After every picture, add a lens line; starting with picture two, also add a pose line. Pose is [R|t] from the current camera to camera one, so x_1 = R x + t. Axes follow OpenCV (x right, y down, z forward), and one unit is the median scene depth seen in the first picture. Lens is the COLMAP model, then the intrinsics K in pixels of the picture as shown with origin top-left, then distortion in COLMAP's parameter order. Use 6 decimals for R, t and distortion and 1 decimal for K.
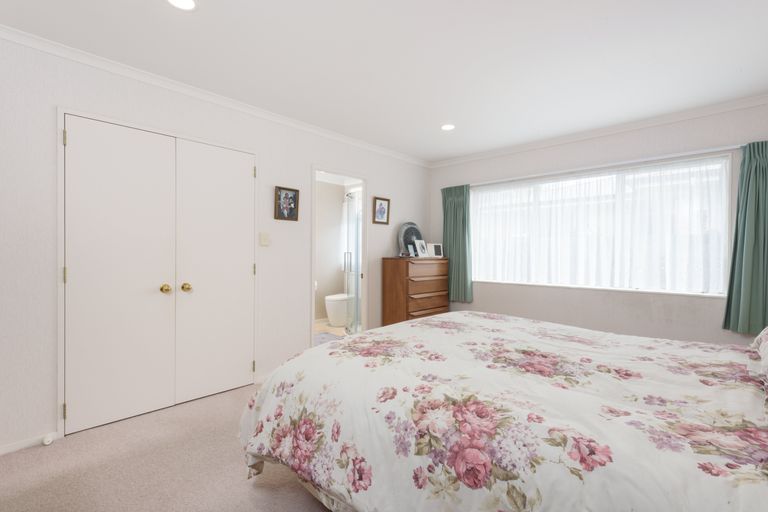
lens RADIAL K [[361.3, 0, 382.5], [0, 361.3, 255.1], [0, 0, 1]] dist [0.001881, 0.000212]
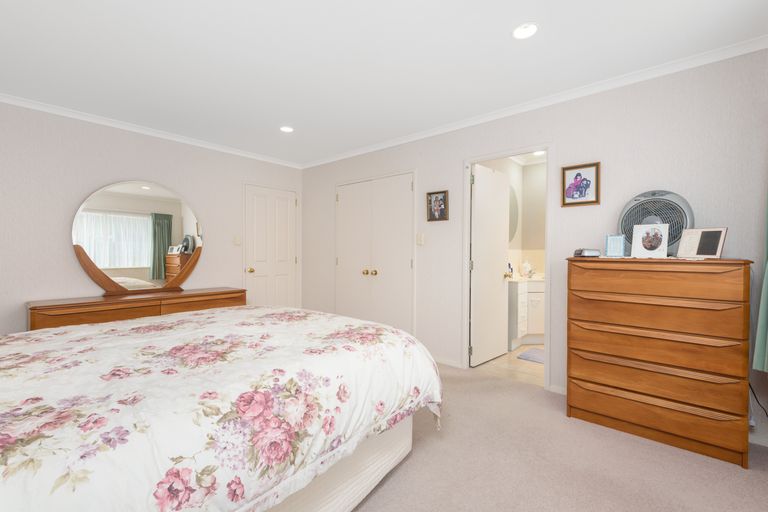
lens RADIAL K [[345.9, 0, 382.2], [0, 345.9, 256.0], [0, 0, 1]] dist [0.003288, 0.000045]
pose [[0.025159, 0.001938, -0.999682, 0.773338], [-0.010969, 0.999938, 0.001662, 0.009504], [0.999623, 0.010924, 0.025178, 0.802782]]
